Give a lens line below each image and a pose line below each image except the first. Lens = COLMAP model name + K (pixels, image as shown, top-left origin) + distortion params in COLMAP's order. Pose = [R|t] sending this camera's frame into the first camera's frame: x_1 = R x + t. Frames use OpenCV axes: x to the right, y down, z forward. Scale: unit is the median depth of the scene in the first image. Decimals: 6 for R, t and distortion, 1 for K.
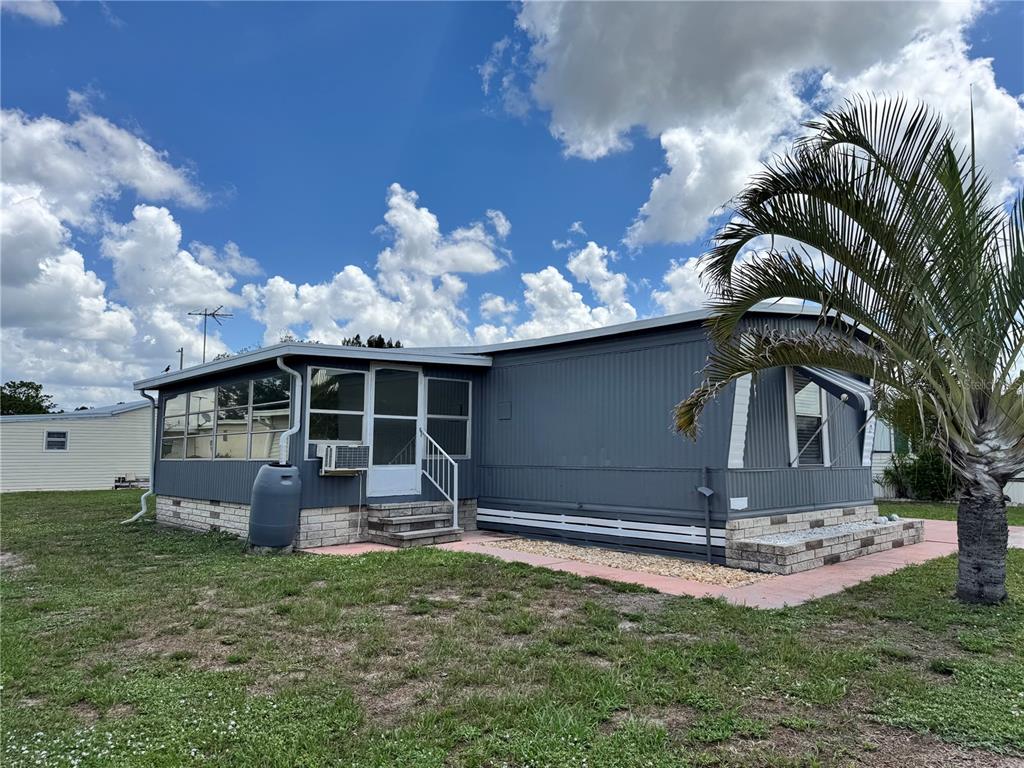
lens RADIAL K [[706.9, 0, 486.5], [0, 706.9, 387.0], [0, 0, 1]] dist [0.089771, -0.153500]
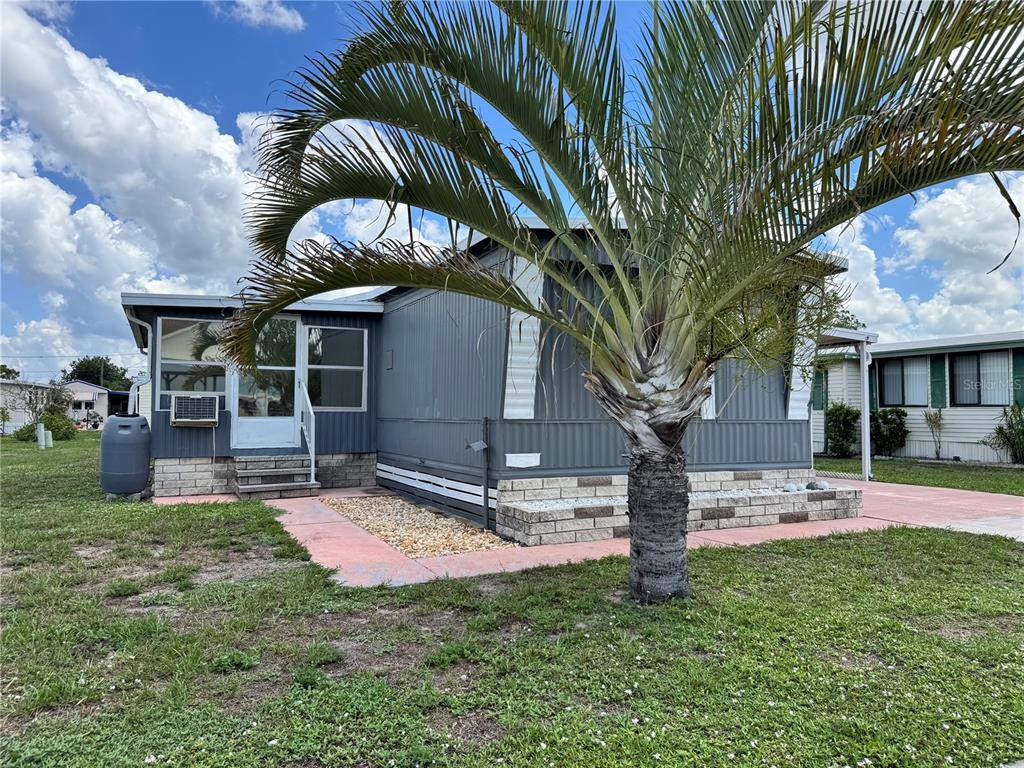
lens RADIAL K [[706.9, 0, 486.5], [0, 706.9, 387.0], [0, 0, 1]] dist [0.089771, -0.153500]
pose [[0.958138, -0.008248, -0.286188, 0.487366], [0.024350, 0.998311, 0.052751, 0.027319], [0.285270, -0.057512, 0.956720, 0.166237]]
